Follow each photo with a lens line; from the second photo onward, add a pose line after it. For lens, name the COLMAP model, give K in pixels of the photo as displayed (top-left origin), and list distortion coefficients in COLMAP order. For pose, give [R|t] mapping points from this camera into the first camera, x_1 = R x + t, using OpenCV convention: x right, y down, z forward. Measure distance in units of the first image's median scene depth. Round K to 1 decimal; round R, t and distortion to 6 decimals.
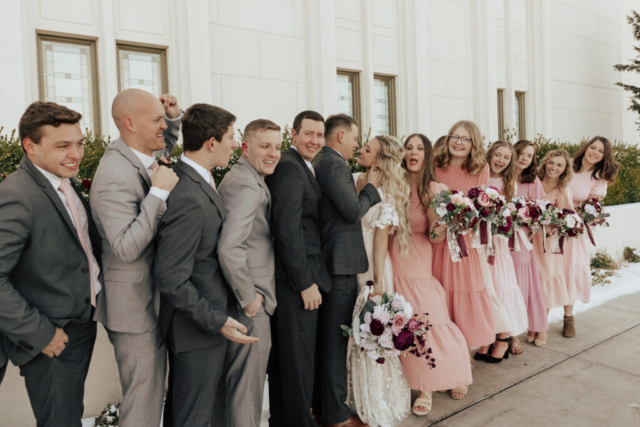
lens RADIAL K [[429.5, 0, 334.7], [0, 429.5, 213.9], [0, 0, 1]] dist [0.002322, -0.003006]
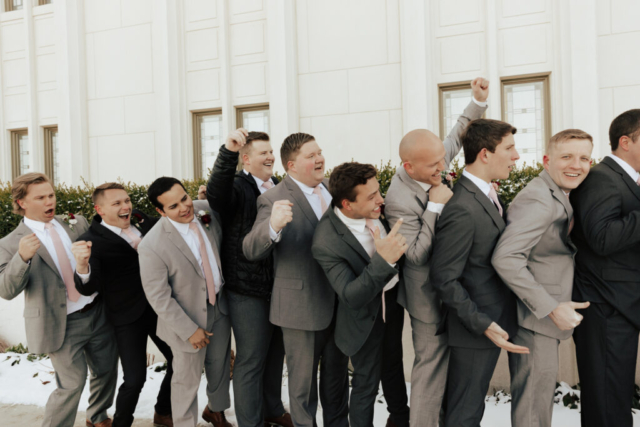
lens RADIAL K [[429.5, 0, 334.7], [0, 429.5, 213.9], [0, 0, 1]] dist [0.002322, -0.003006]
pose [[0.648141, 0.015319, -0.761366, 0.182450], [-0.066510, 0.997116, -0.036557, 0.027044], [0.758610, 0.074333, 0.647290, 0.013293]]
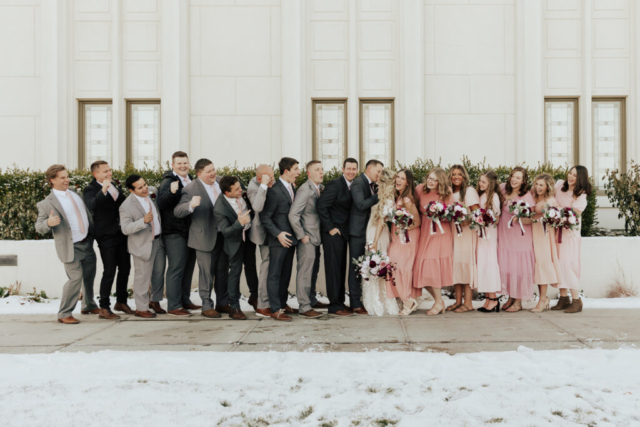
lens RADIAL K [[488.9, 0, 345.1], [0, 488.9, 212.8], [0, 0, 1]] dist [-0.042291, -0.000273]
pose [[0.814961, 0.033143, -0.578568, 1.304029], [-0.075096, 0.995985, -0.048724, 0.144794], [0.574630, 0.083156, 0.814178, -0.932242]]
